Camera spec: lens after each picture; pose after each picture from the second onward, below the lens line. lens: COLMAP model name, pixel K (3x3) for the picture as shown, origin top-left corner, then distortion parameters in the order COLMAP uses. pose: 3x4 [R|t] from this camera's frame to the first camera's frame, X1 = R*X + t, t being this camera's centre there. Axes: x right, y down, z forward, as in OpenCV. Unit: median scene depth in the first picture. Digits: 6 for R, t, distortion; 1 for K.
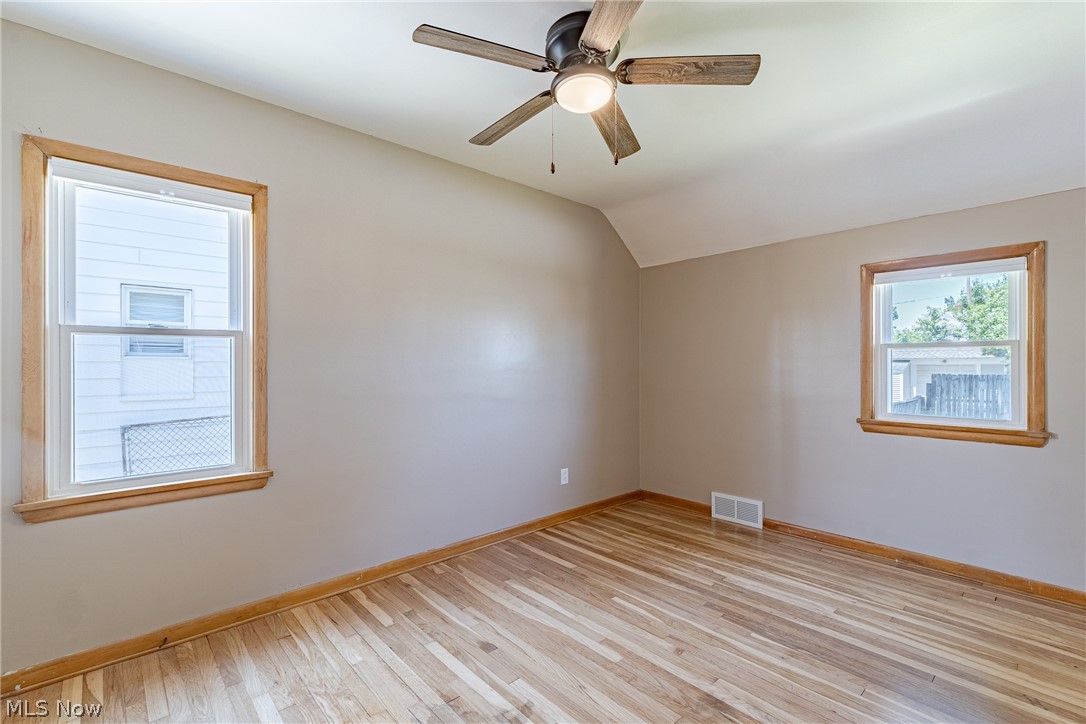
lens RADIAL K [[484.8, 0, 539.1], [0, 484.8, 358.3], [0, 0, 1]] dist [0.002130, 0.000300]
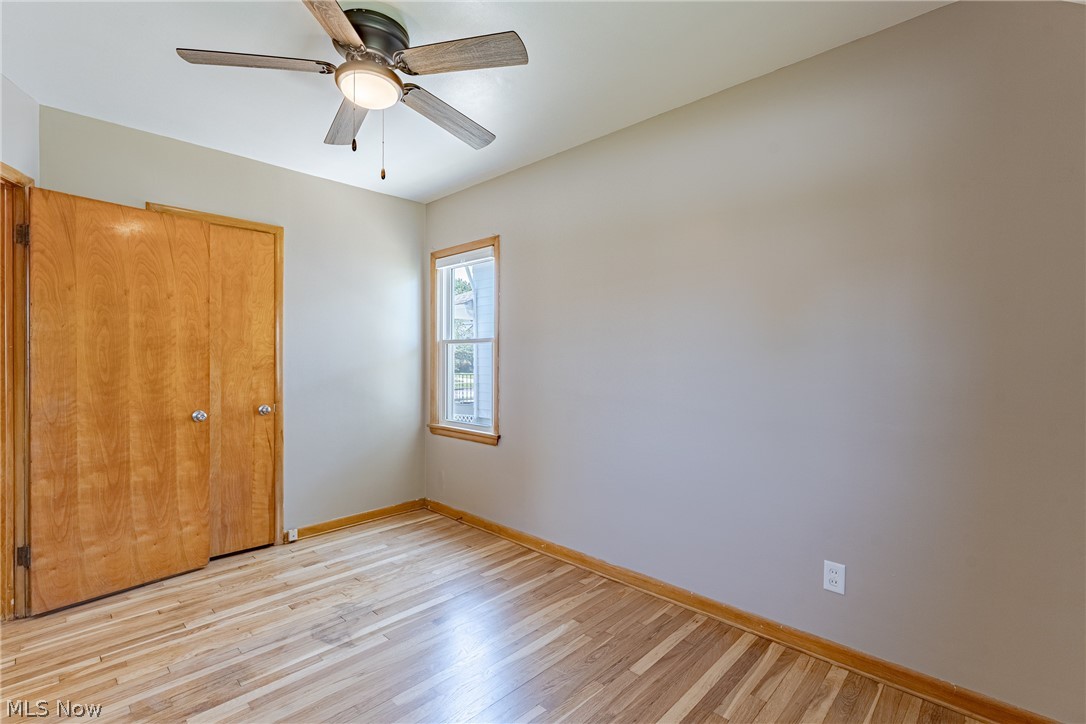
lens RADIAL K [[484.8, 0, 518.3], [0, 484.8, 362.0], [0, 0, 1]] dist [0.002130, 0.000300]
pose [[0.061685, 0.008537, -0.998059, 0.783444], [0.005423, 0.999946, 0.008888, 0.004162], [0.998081, -0.005960, 0.061636, 0.880976]]
